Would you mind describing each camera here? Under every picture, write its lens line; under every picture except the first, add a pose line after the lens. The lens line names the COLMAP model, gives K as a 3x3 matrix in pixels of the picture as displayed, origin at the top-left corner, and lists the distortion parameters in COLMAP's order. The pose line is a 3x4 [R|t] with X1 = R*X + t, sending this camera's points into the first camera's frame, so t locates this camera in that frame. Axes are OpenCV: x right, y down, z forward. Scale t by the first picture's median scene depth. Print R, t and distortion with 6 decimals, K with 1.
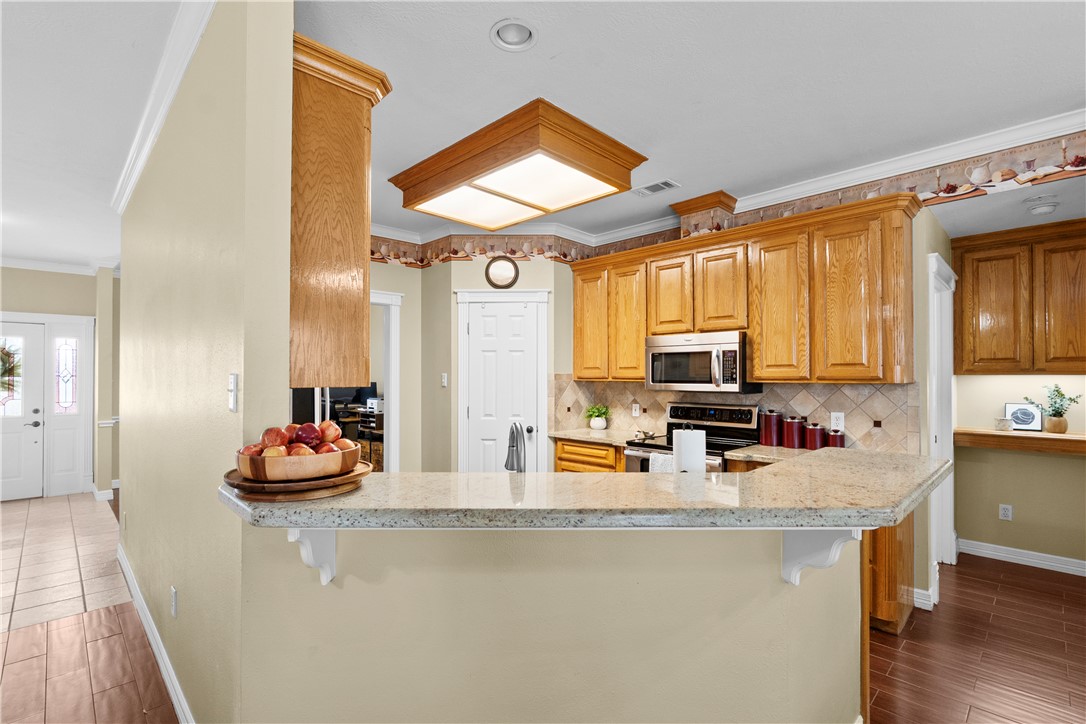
lens RADIAL K [[502.8, 0, 533.8], [0, 502.8, 370.1], [0, 0, 1]] dist [-0.004828, 0.000740]
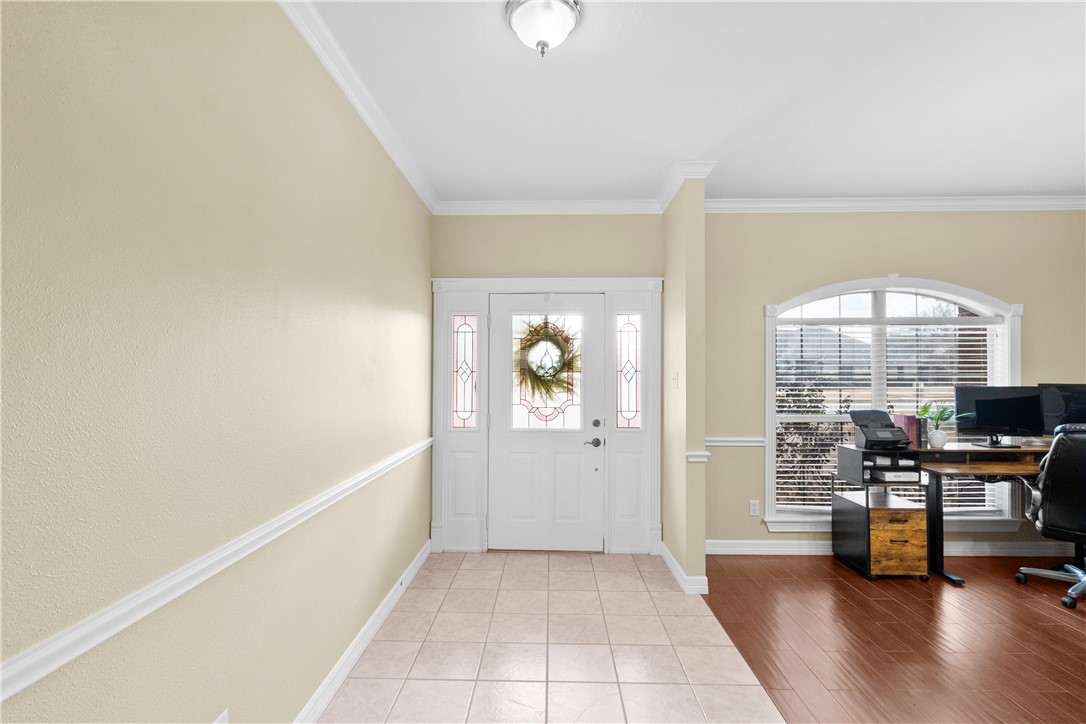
lens RADIAL K [[502.8, 0, 549.9], [0, 502.8, 371.3], [0, 0, 1]] dist [-0.004828, 0.000740]
pose [[0.724199, -0.003010, -0.689585, -0.971543], [0.003297, 0.999994, -0.000902, 0.021529], [0.689584, -0.001621, 0.724204, 0.792731]]
